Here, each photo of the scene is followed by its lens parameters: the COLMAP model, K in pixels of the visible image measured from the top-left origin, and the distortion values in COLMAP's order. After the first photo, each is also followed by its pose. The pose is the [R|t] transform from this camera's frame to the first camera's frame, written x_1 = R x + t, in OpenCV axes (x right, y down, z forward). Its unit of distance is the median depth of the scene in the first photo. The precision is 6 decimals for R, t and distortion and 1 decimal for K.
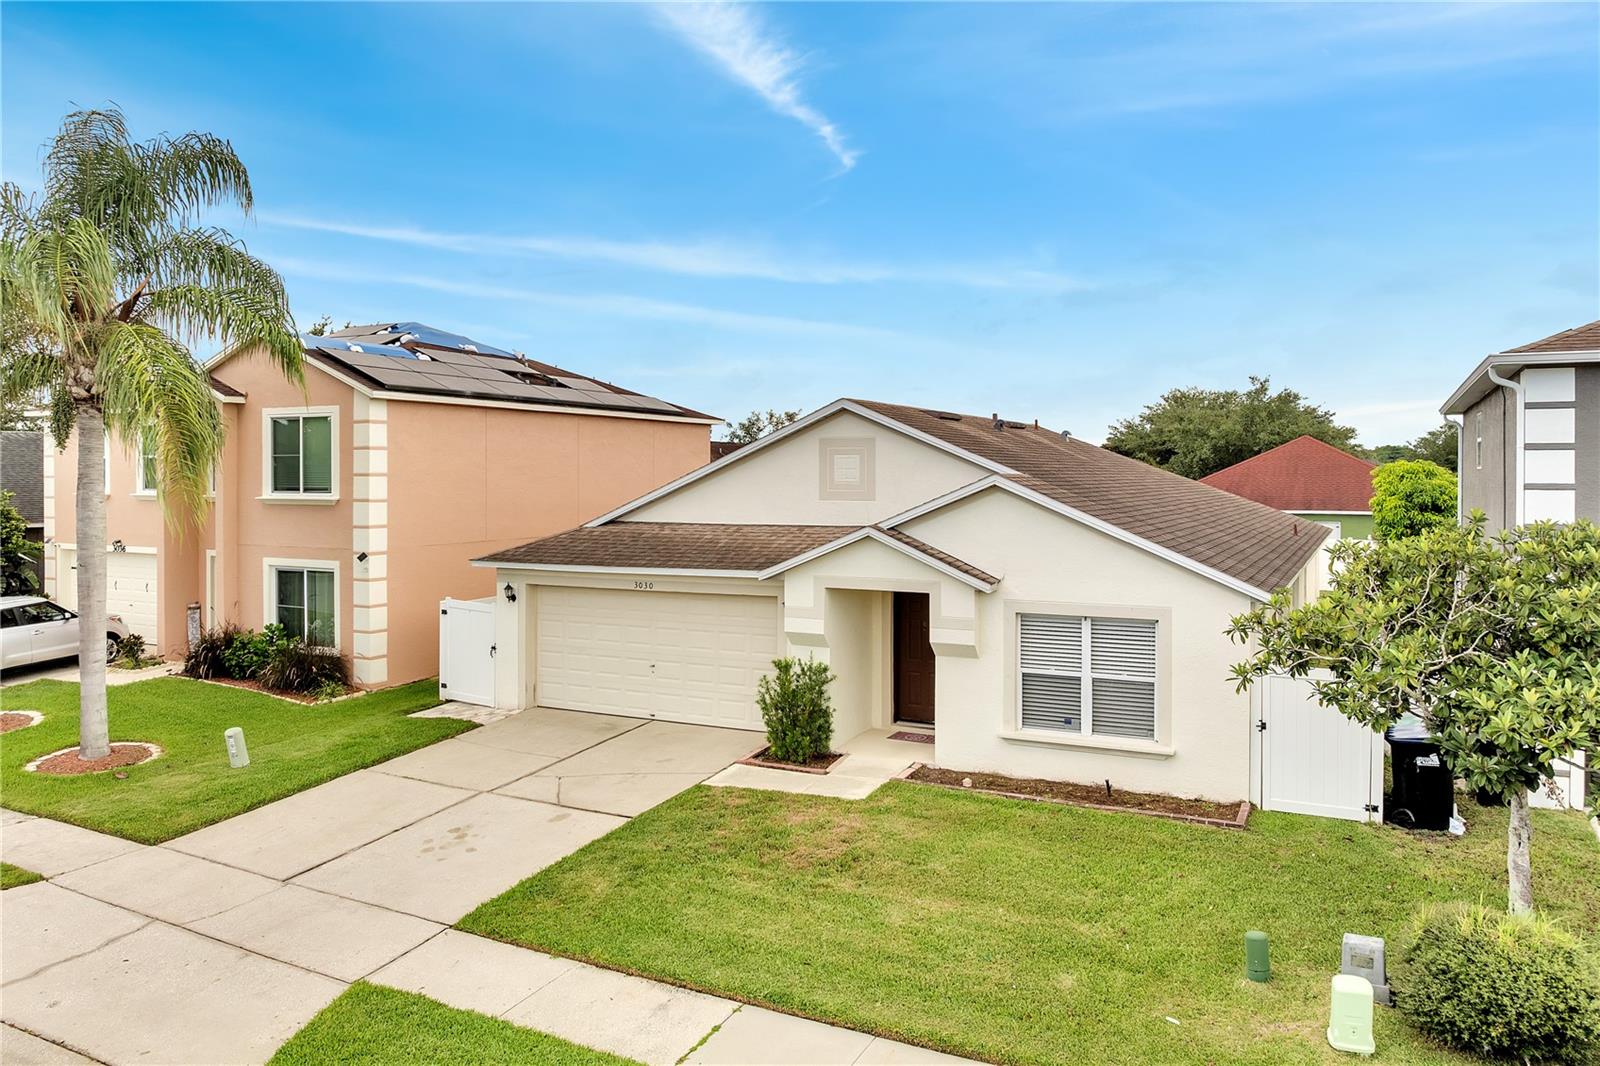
lens RADIAL K [[1142.0, 0, 809.1], [0, 1142.0, 495.1], [0, 0, 1]] dist [-0.037942, -0.003086]
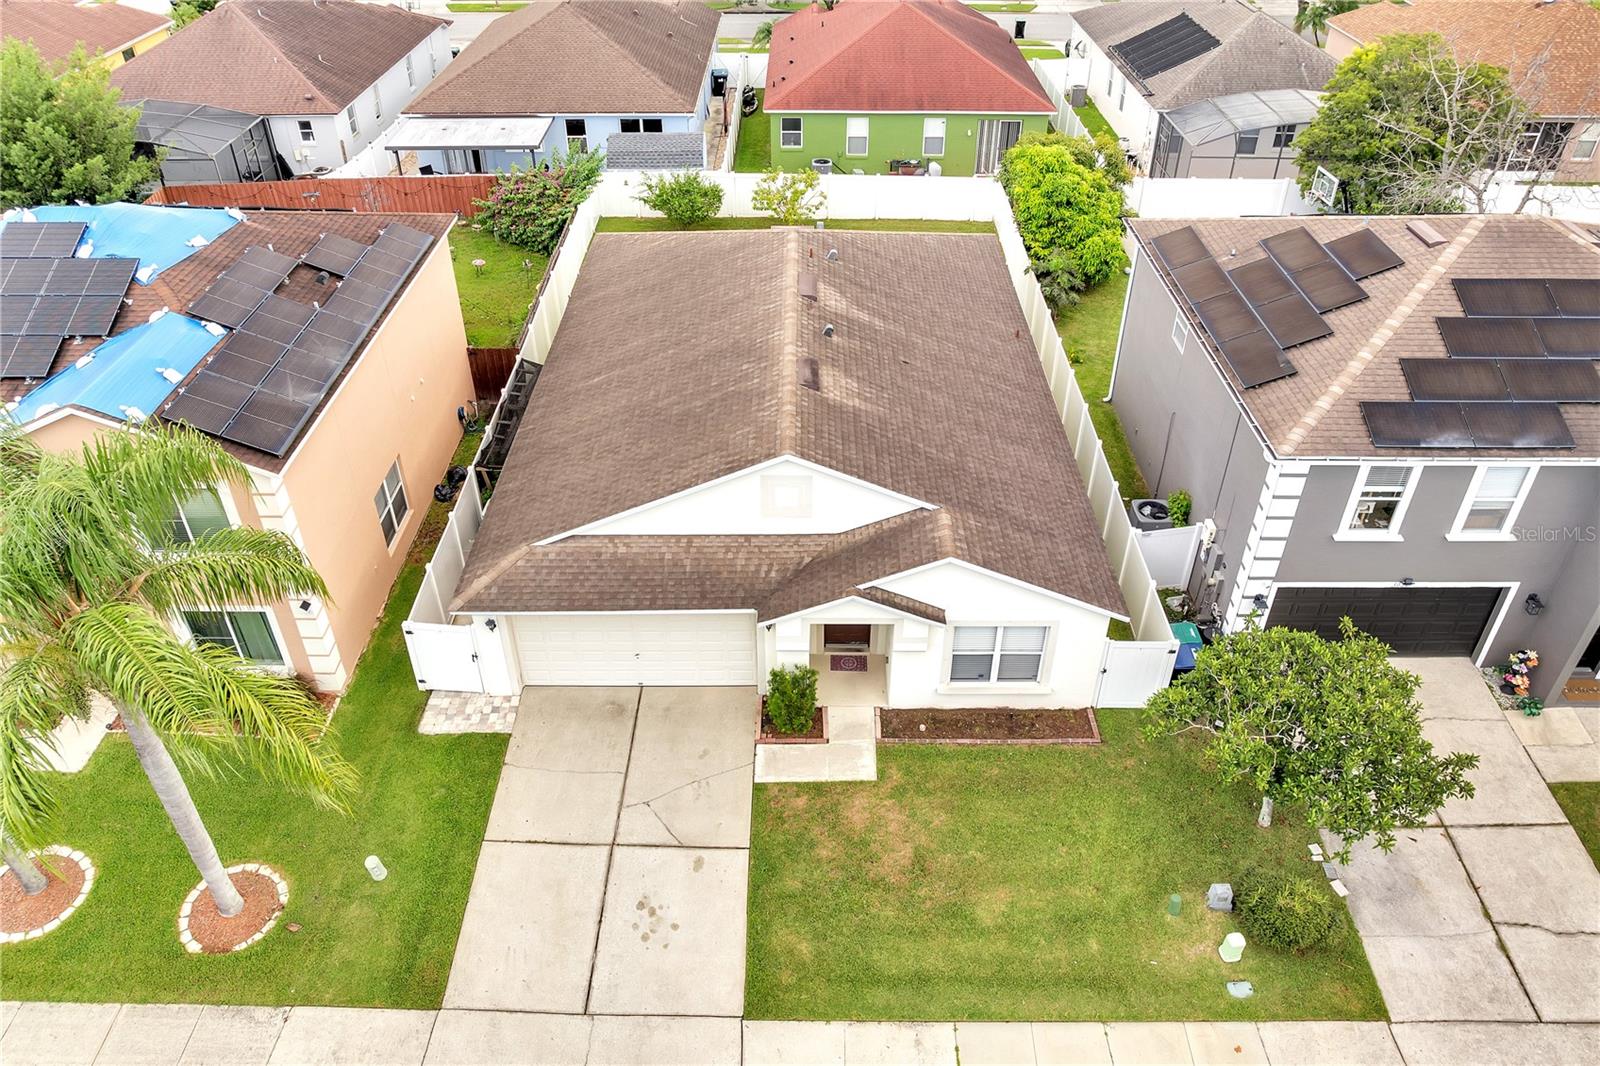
lens RADIAL K [[1126.7, 0, 805.4], [0, 1126.7, 531.5], [0, 0, 1]] dist [-0.035632, -0.003130]
pose [[0.893770, -0.266710, 0.360613, -0.441326], [0.006665, 0.811803, 0.583894, -0.782195], [-0.448477, -0.519463, 0.727342, 0.112774]]
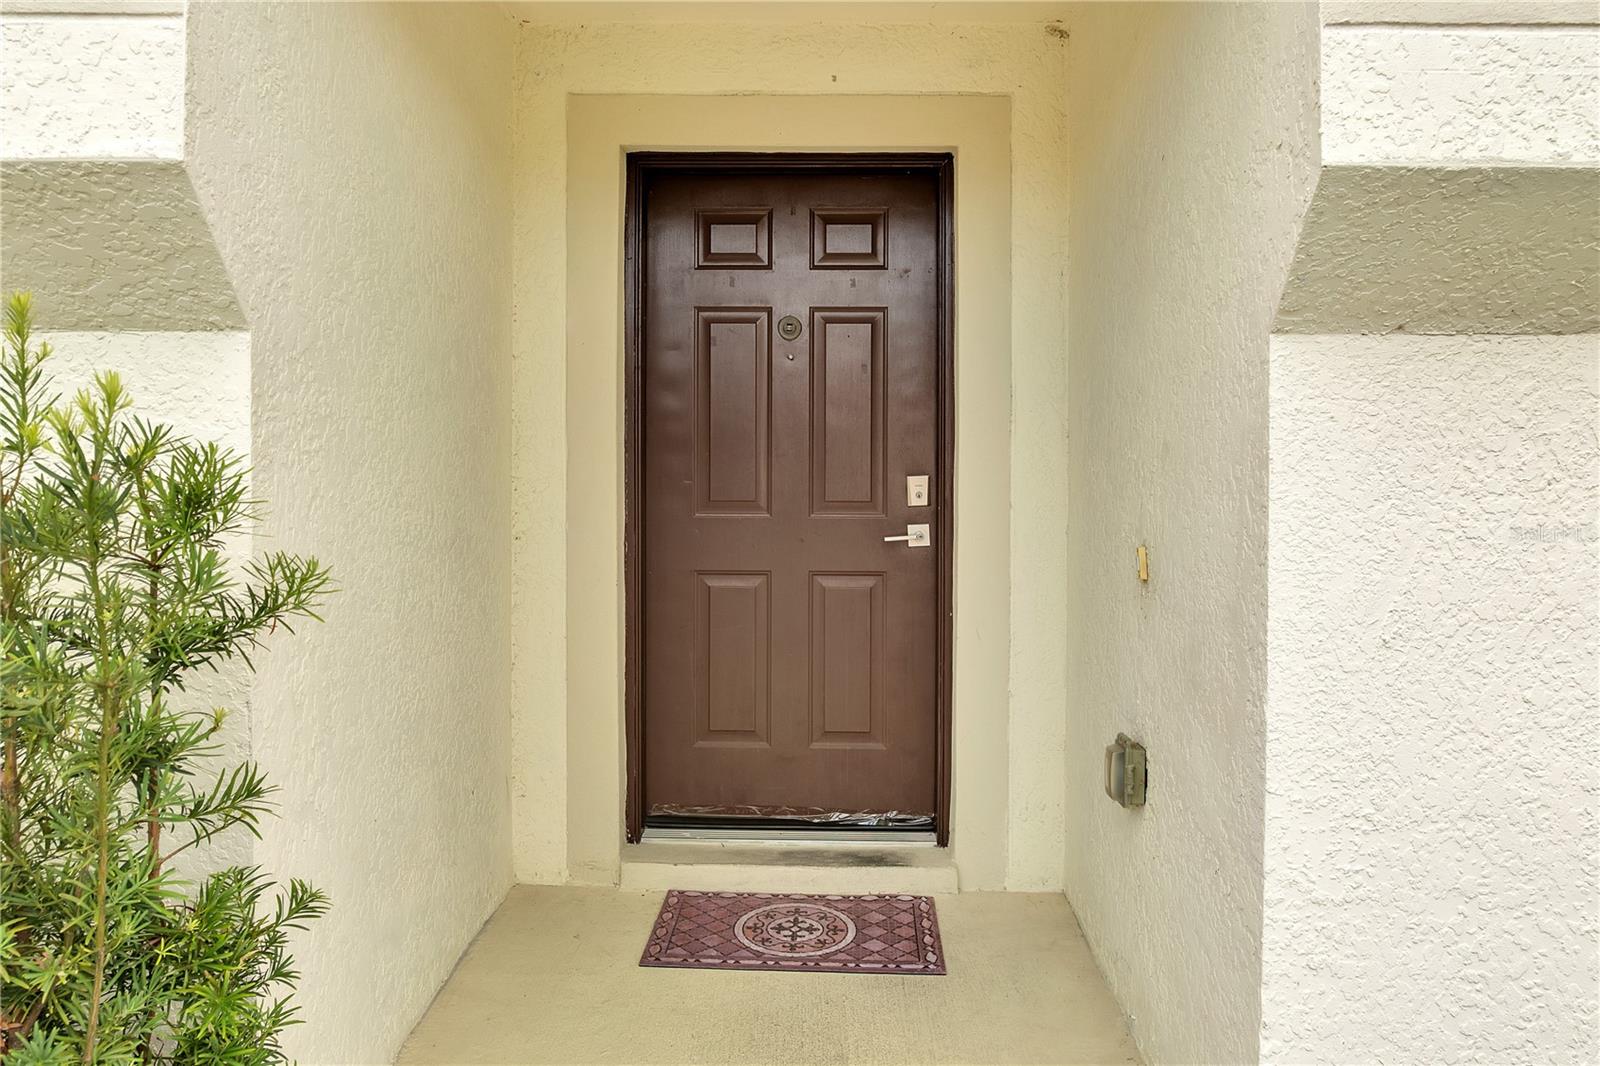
lens RADIAL K [[1149.2, 0, 814.3], [0, 1149.2, 475.5], [0, 0, 1]] dist [-0.068899, 0.034192]
pose [[0.897844, -0.006771, 0.440262, 0.019581], [0.006986, 0.999975, 0.001133, 0.153265], [-0.440259, 0.002058, 0.897868, 0.906513]]
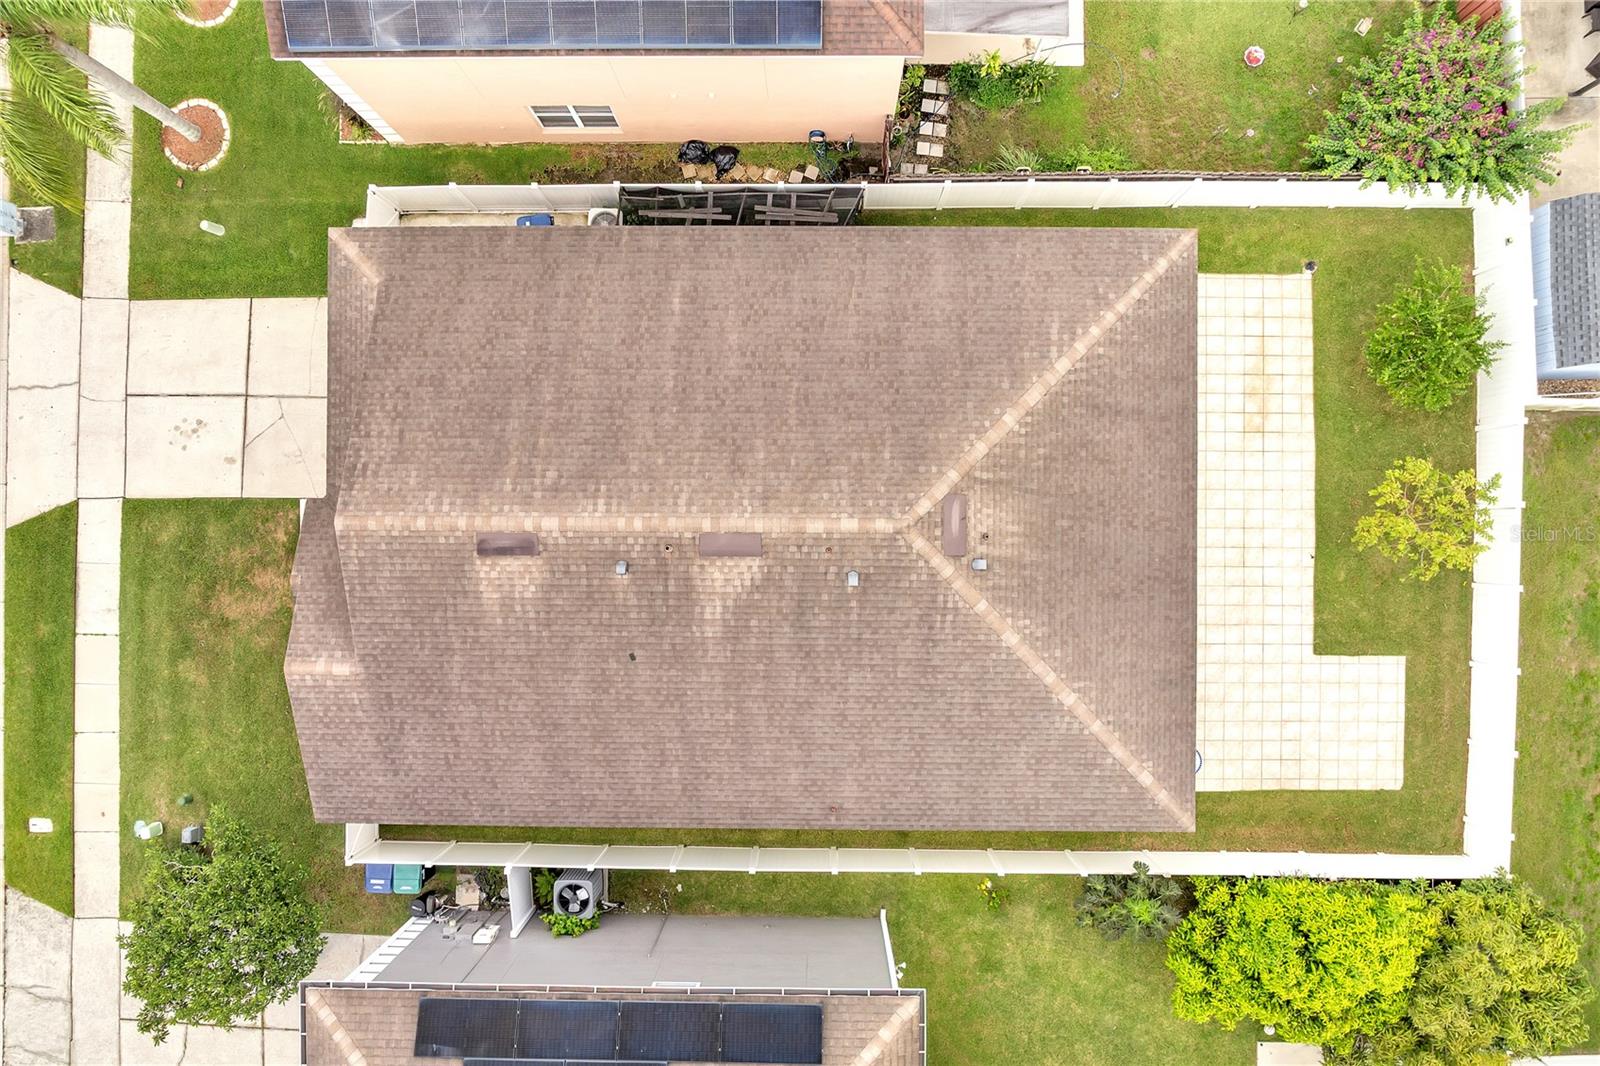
lens RADIAL K [[1126.7, 0, 805.4], [0, 1126.7, 531.5], [0, 0, 1]] dist [-0.035632, -0.003130]
pose [[0.444694, 0.895610, -0.011447, 0.311452], [-0.002889, 0.014214, 0.999895, -1.449467], [0.895678, -0.444614, 0.008909, 1.607996]]
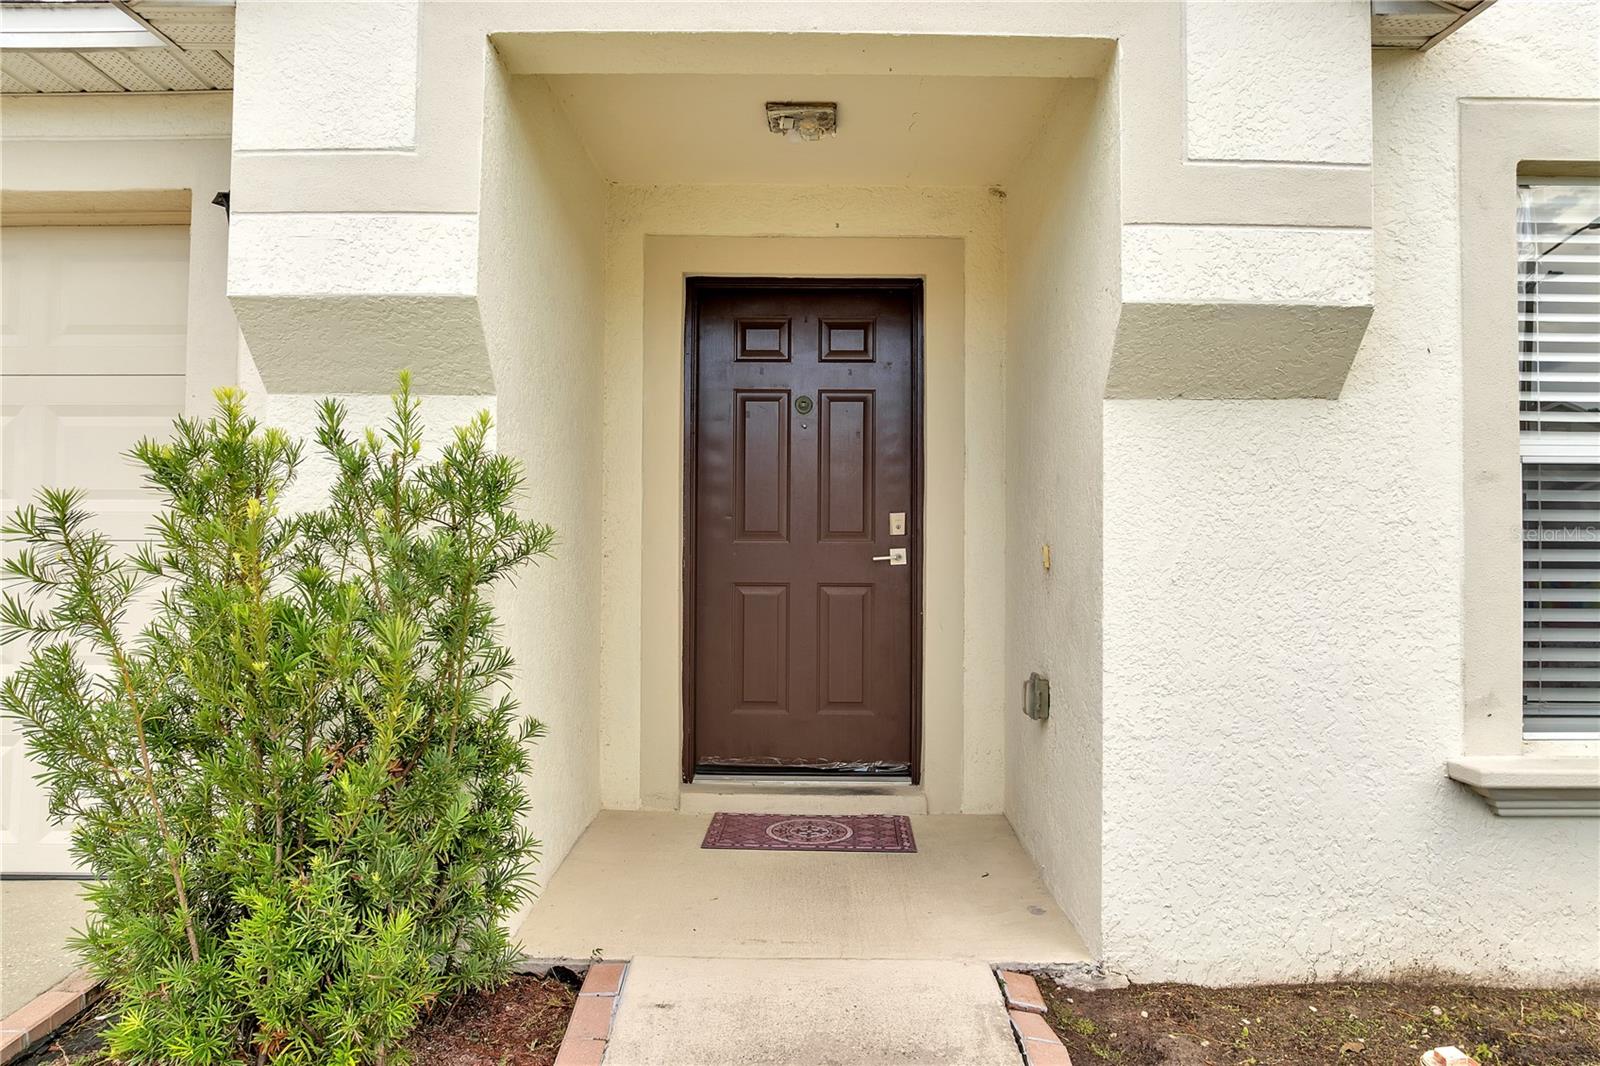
lens RADIAL K [[1126.7, 0, 805.4], [0, 1126.7, 531.5], [0, 0, 1]] dist [-0.035632, -0.003130]
pose [[0.895590, 0.009240, 0.444785, -0.018199], [0.004162, 0.999566, -0.029147, 0.166981], [-0.444861, 0.027955, 0.895163, 0.842594]]
